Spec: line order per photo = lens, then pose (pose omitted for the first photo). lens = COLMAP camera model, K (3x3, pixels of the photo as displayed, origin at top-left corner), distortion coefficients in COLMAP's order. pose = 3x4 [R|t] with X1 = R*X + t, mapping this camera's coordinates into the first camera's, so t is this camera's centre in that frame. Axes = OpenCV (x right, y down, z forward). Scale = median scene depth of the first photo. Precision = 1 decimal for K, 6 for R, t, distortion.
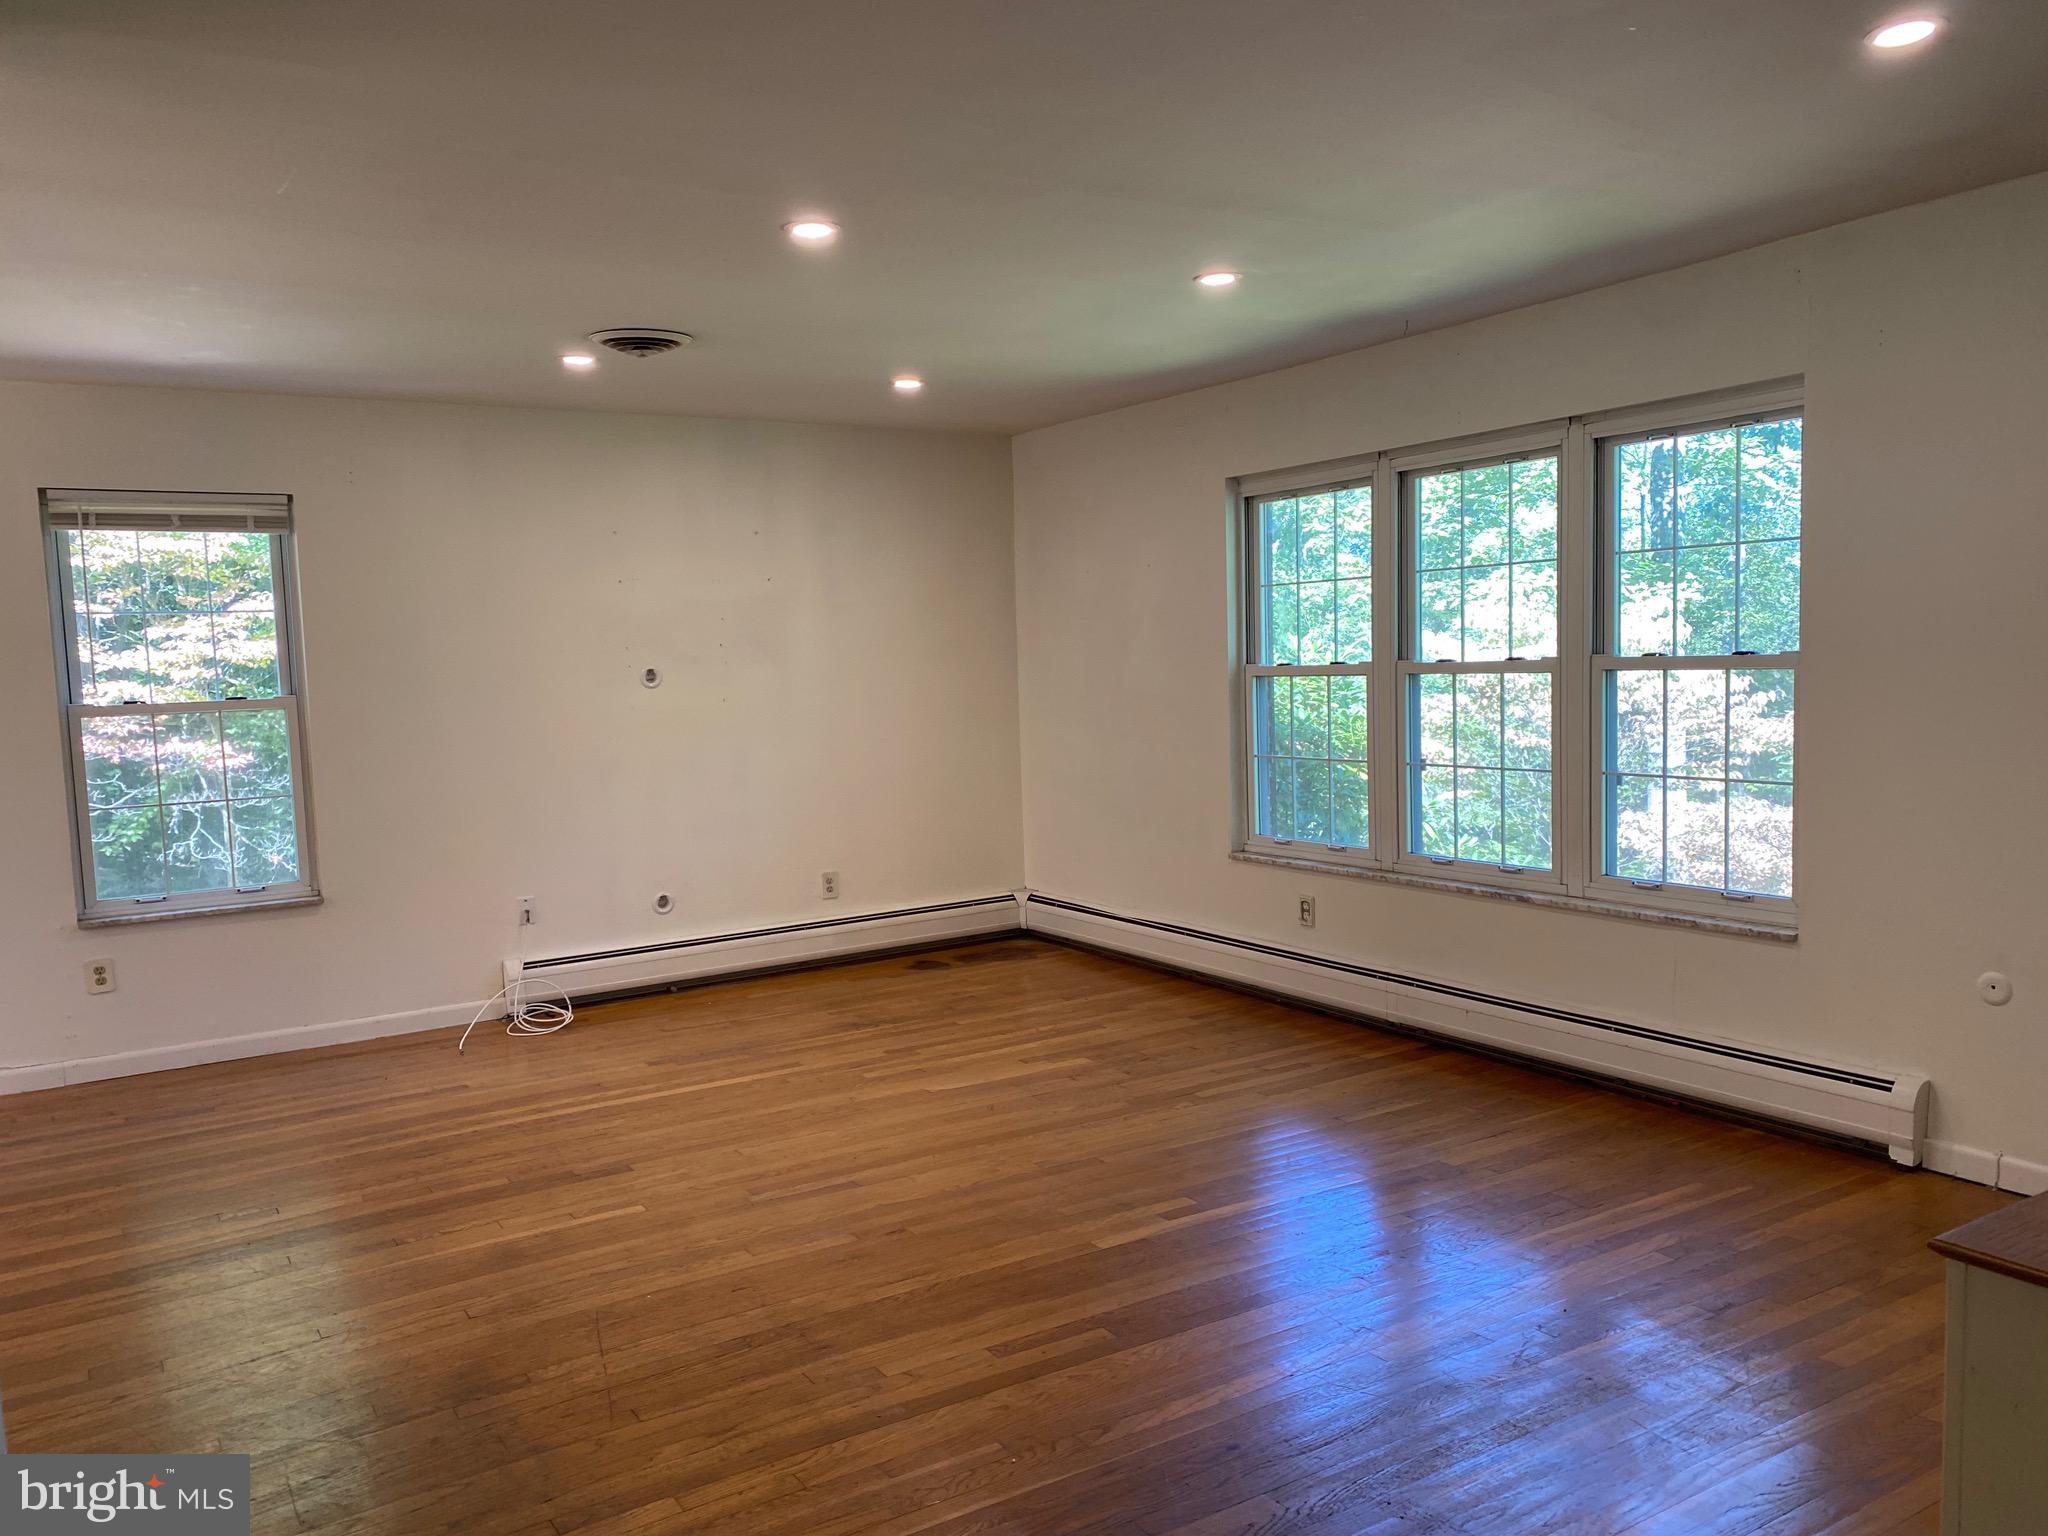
lens RADIAL K [[1550.5, 0, 1024.0], [0, 1550.5, 768.0], [0, 0, 1]] dist [0.010007, 0.006696]
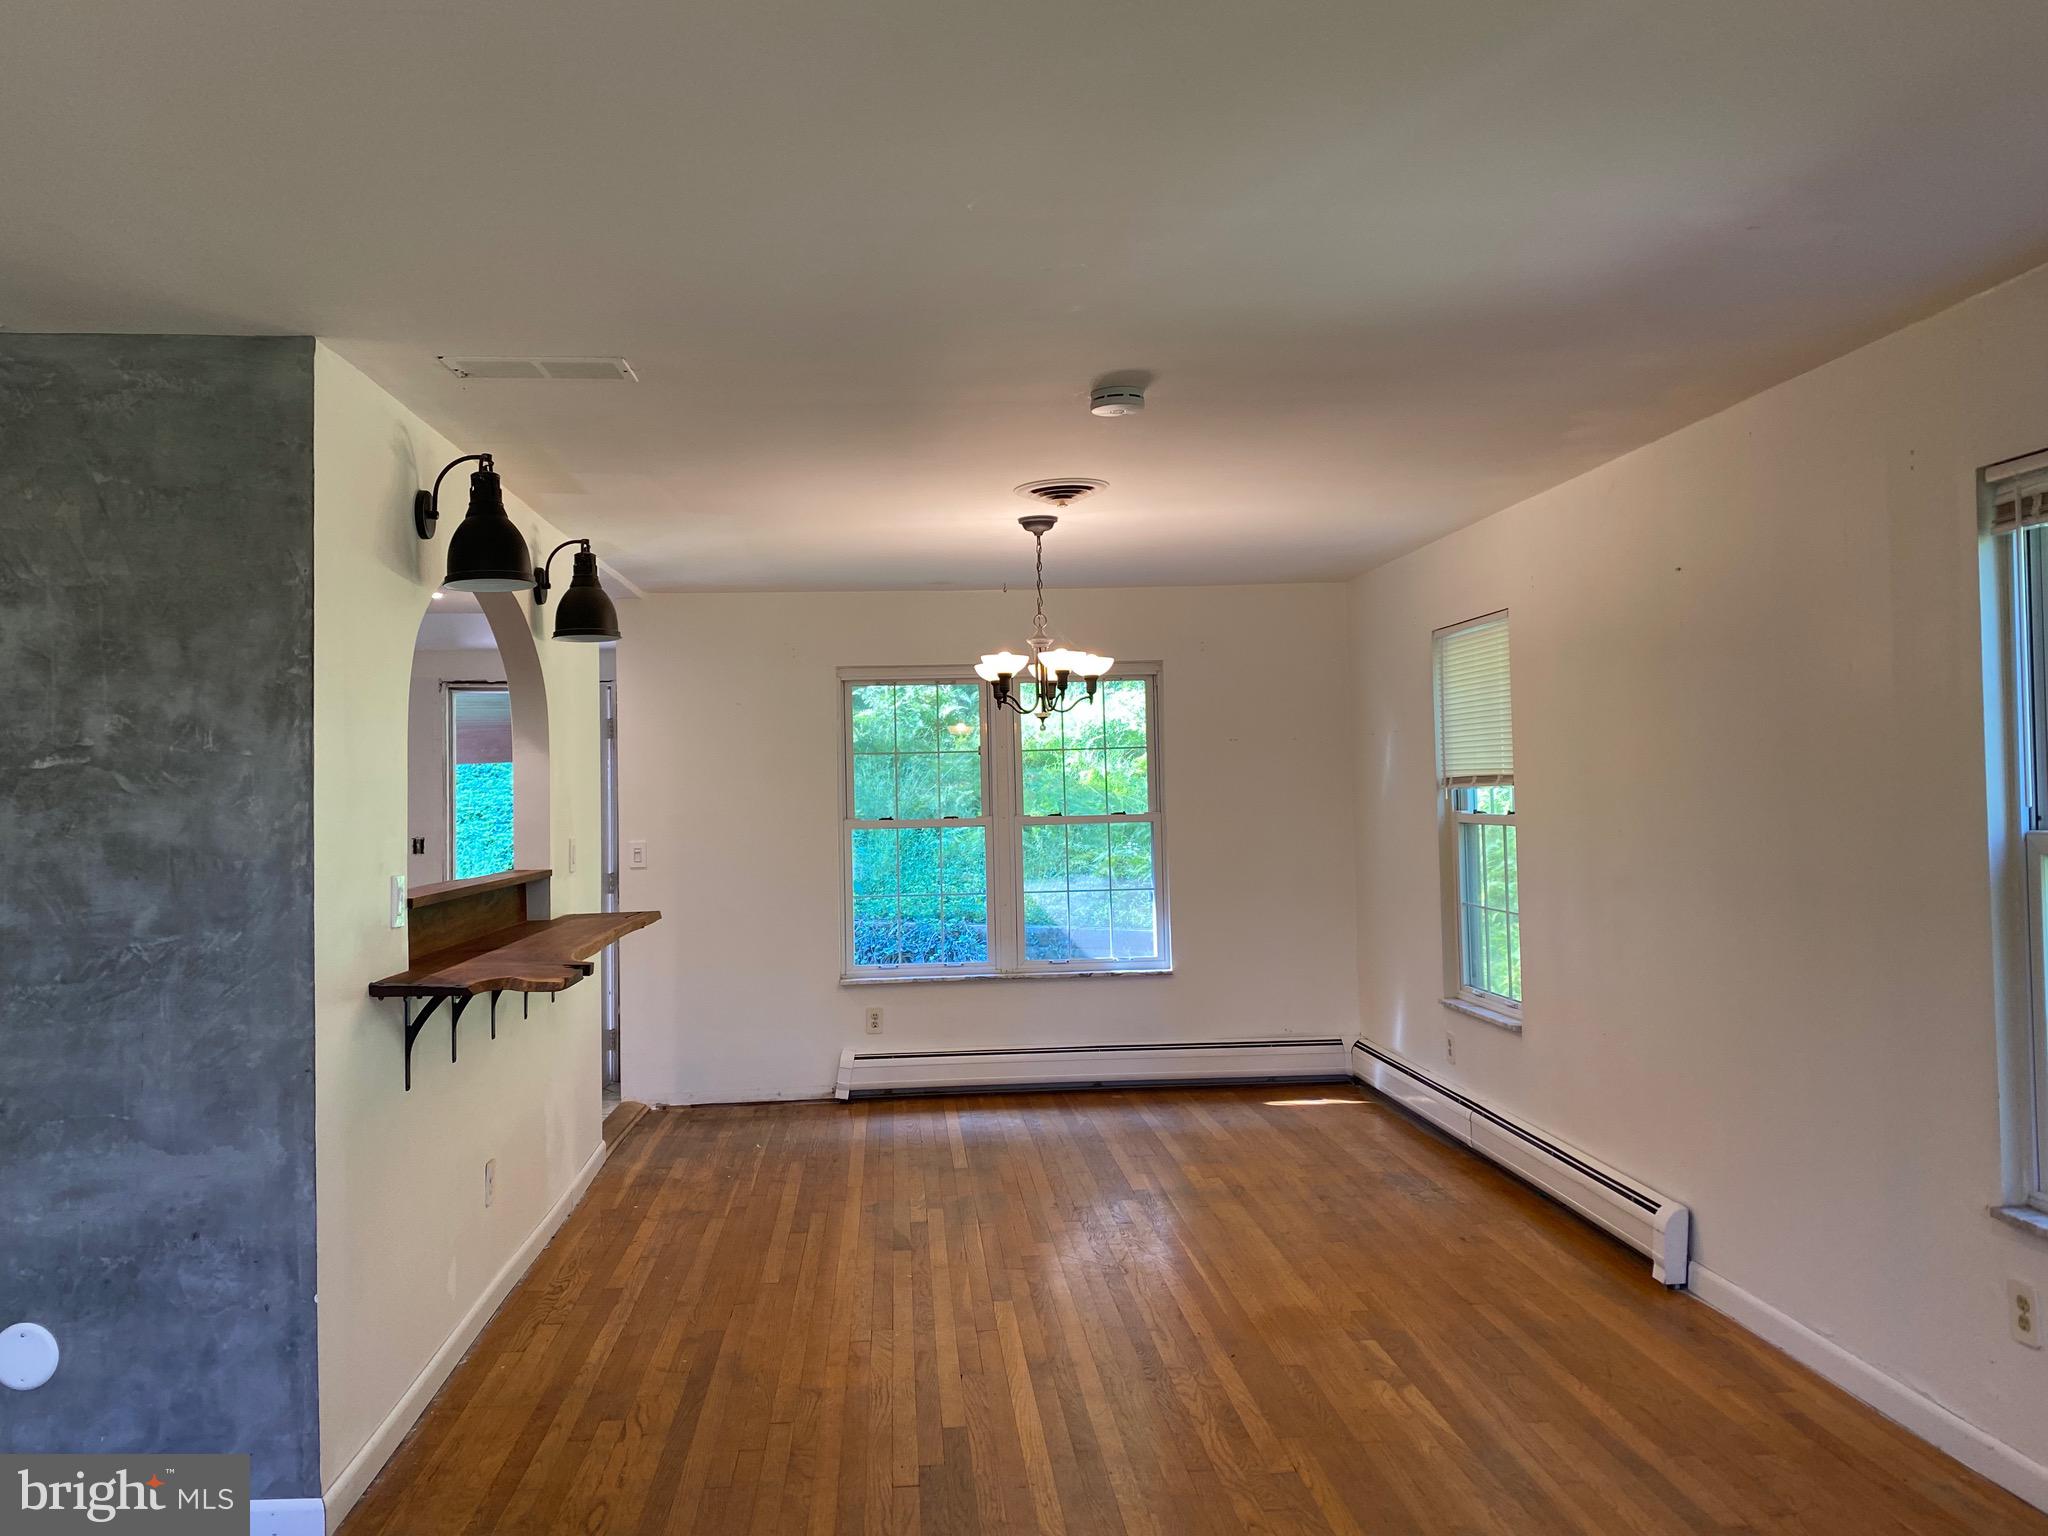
lens RADIAL K [[1550.5, 0, 1024.0], [0, 1550.5, 768.0], [0, 0, 1]] dist [0.010007, 0.006696]
pose [[-0.449088, 0.022691, -0.893199, 0.070956], [-0.037592, 0.998312, 0.044262, -0.075176], [0.892696, 0.053455, -0.447478, 0.921102]]
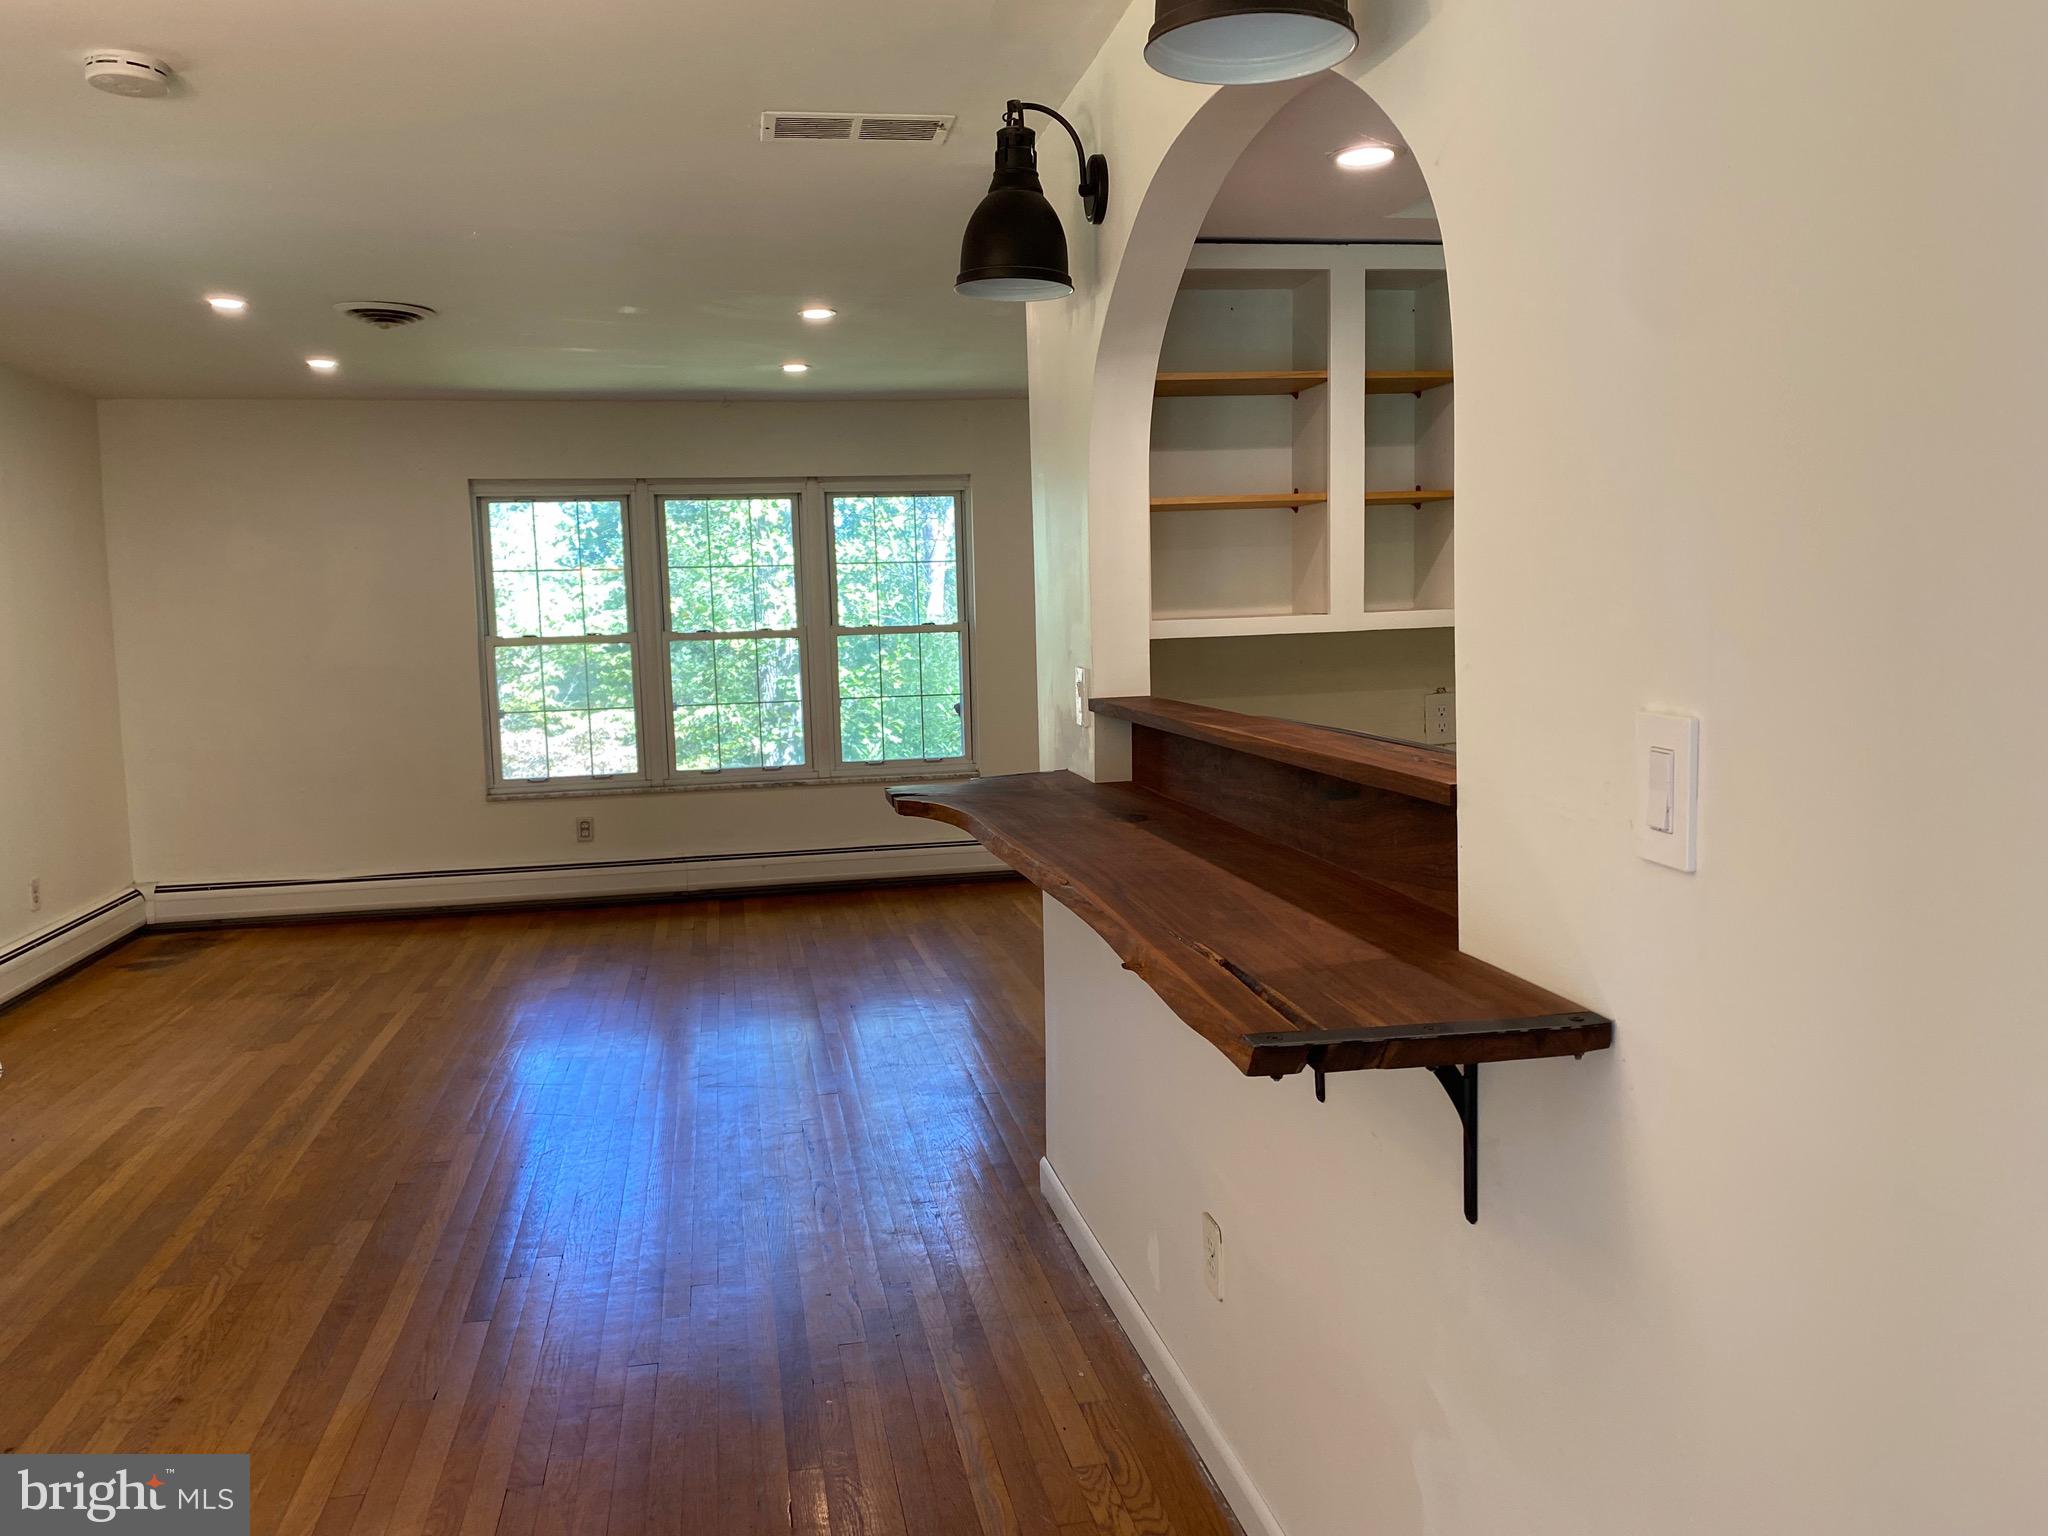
lens RADIAL K [[1601.3, 0, 1024.0], [0, 1601.3, 768.0], [0, 0, 1]] dist [0.069983, -0.002053]
pose [[0.354347, -0.072860, 0.932271, -0.977010], [0.088041, 0.995131, 0.044309, 0.016040], [-0.930960, 0.066377, 0.359036, 0.192034]]
